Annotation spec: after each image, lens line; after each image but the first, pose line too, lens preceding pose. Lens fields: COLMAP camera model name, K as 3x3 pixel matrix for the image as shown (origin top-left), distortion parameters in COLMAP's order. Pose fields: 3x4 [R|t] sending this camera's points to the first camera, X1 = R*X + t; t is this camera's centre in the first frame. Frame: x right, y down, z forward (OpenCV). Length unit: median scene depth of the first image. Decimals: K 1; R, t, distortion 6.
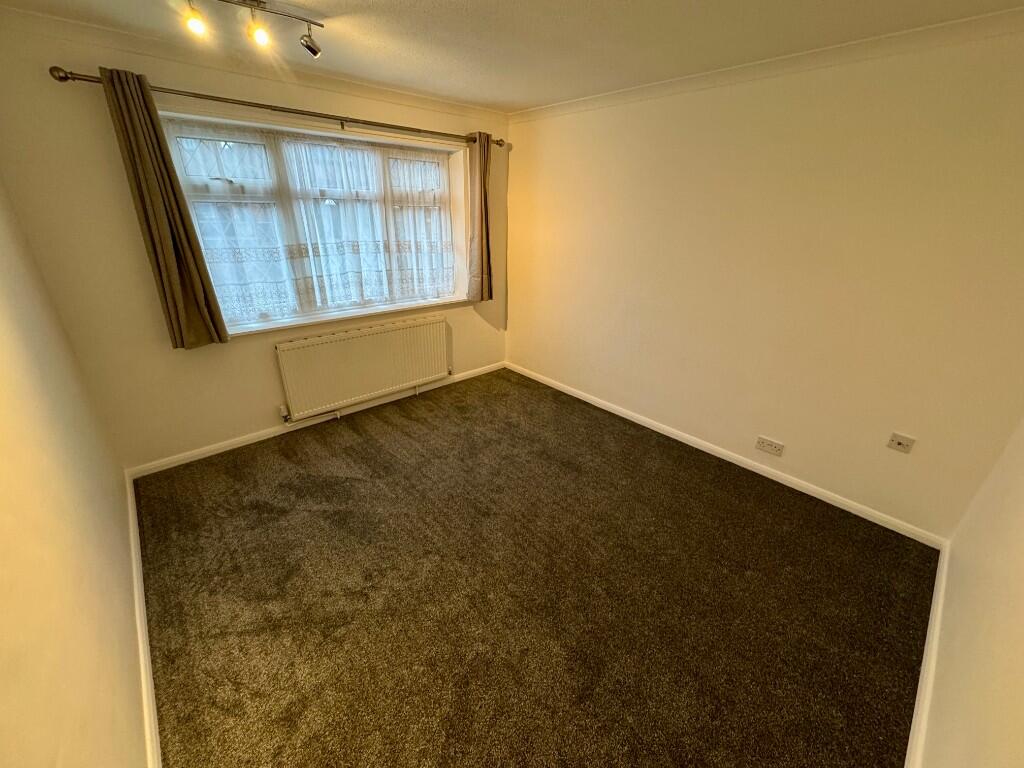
lens RADIAL K [[407.6, 0, 512.0], [0, 407.6, 384.0], [0, 0, 1]] dist [-0.002574, 0.000235]
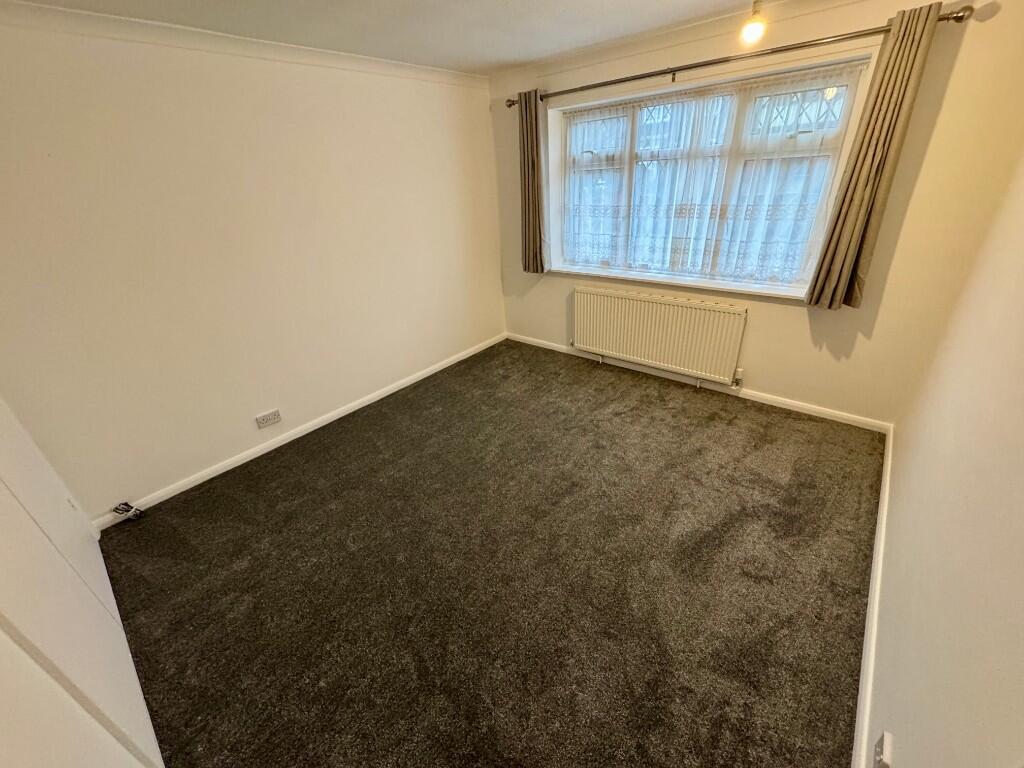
lens RADIAL K [[403.0, 0, 533.5], [0, 403.0, 383.8], [0, 0, 1]] dist [-0.000708, -0.000159]
pose [[0.150593, 0.425962, -0.892120, 0.791020], [-0.337539, 0.870336, 0.358583, -0.282526], [0.929187, 0.247125, 0.274845, 0.719675]]
